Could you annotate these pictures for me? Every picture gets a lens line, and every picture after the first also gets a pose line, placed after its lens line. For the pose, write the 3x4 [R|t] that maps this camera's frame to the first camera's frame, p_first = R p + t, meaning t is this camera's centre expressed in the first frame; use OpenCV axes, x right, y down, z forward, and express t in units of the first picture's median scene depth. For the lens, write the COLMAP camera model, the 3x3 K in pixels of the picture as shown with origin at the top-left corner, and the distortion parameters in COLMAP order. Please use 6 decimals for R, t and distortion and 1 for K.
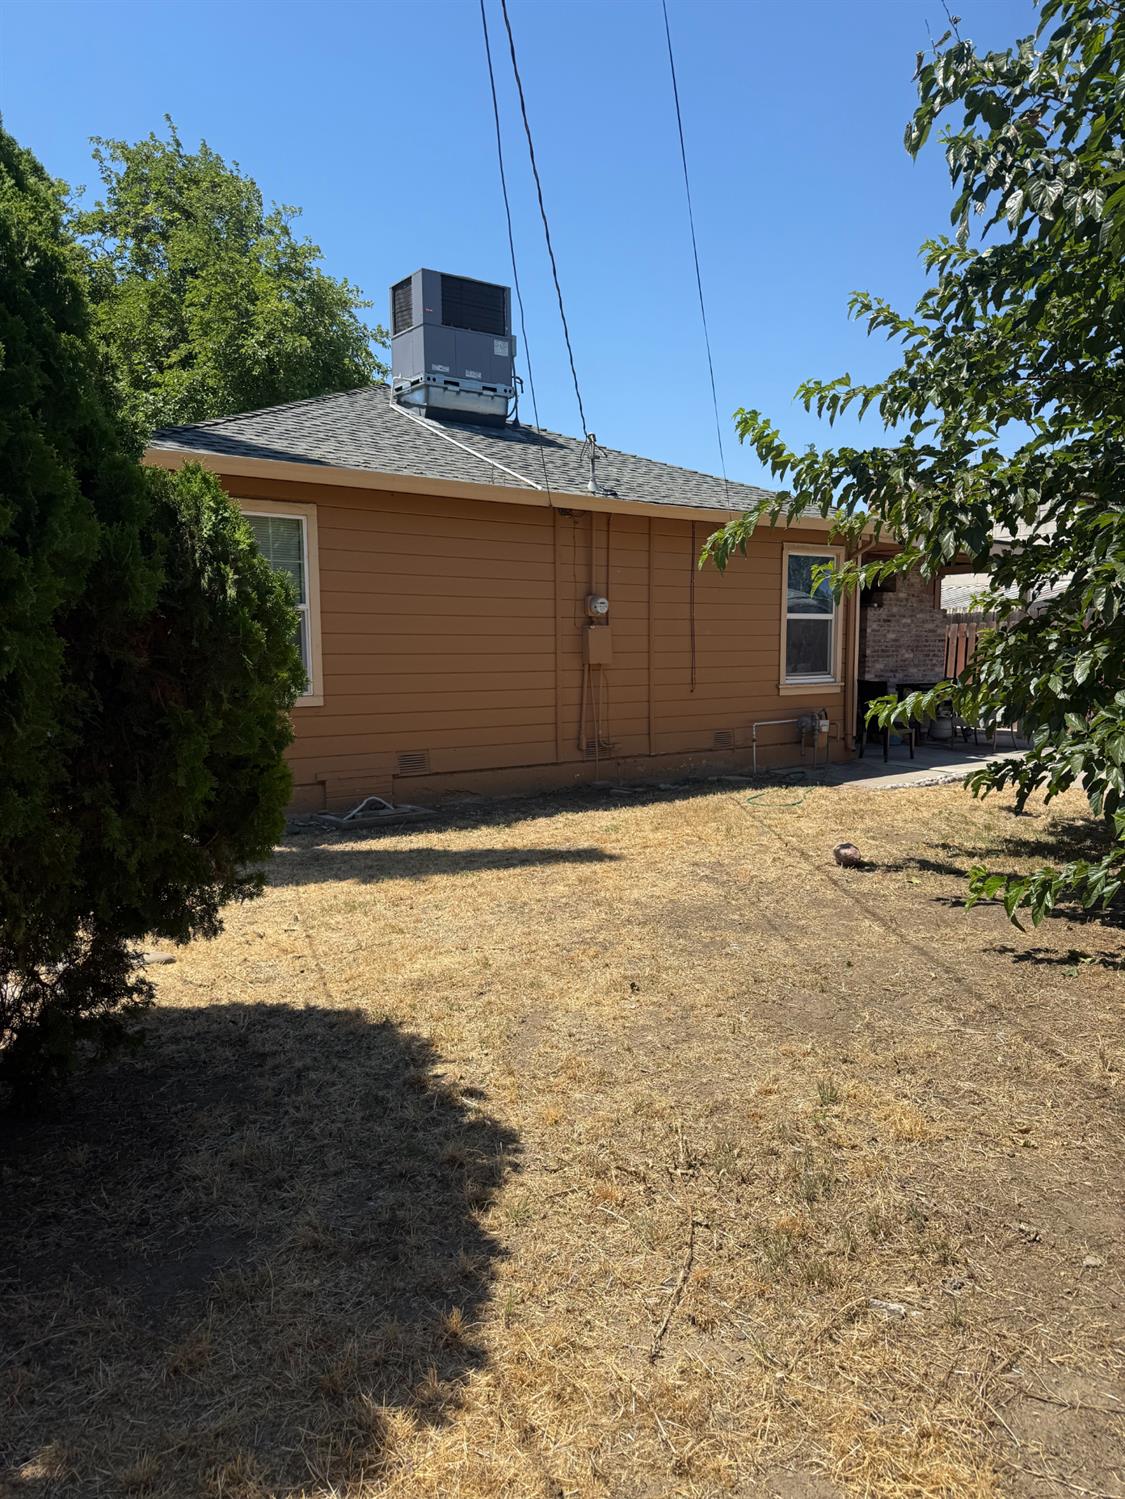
lens RADIAL K [[1067.7, 0, 531.3], [0, 1067.7, 775.1], [0, 0, 1]] dist [0.108725, -0.143250]
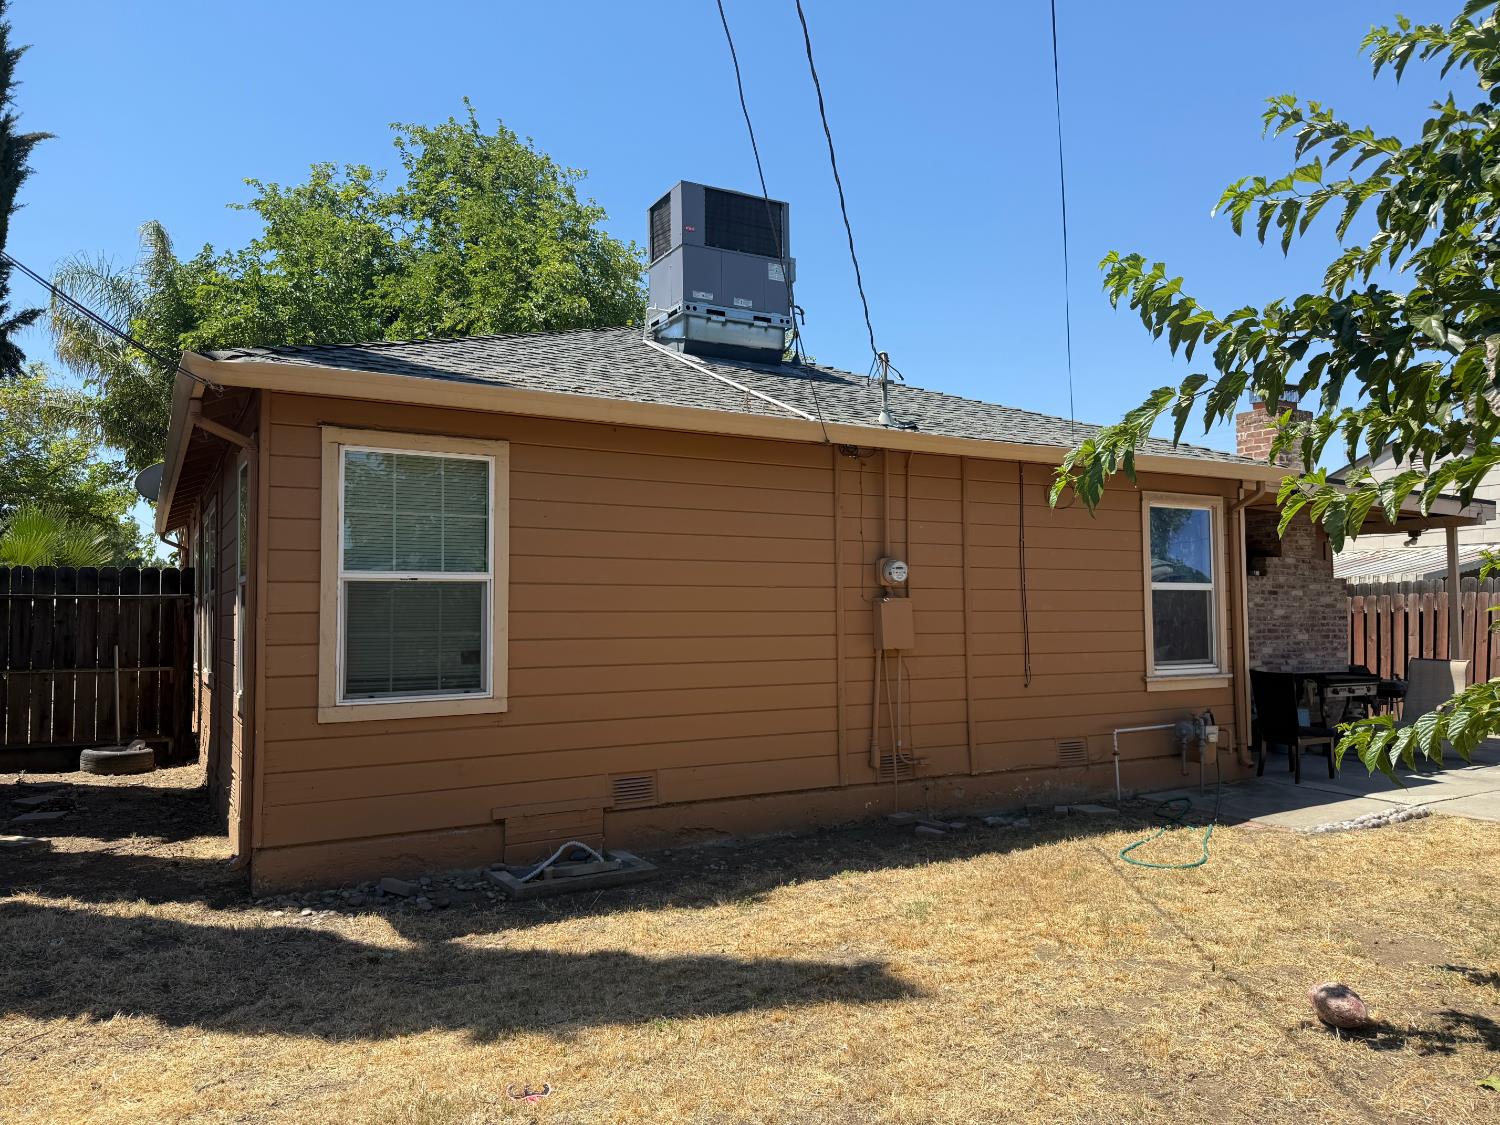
lens RADIAL K [[1068.4, 0, 745.7], [0, 1068.4, 582.2], [0, 0, 1]] dist [0.108725, -0.143250]
pose [[0.995959, -0.005947, -0.089613, 0.026482], [-0.007752, 0.988389, -0.151748, -0.037298], [0.089475, 0.151830, 0.984349, 0.259349]]
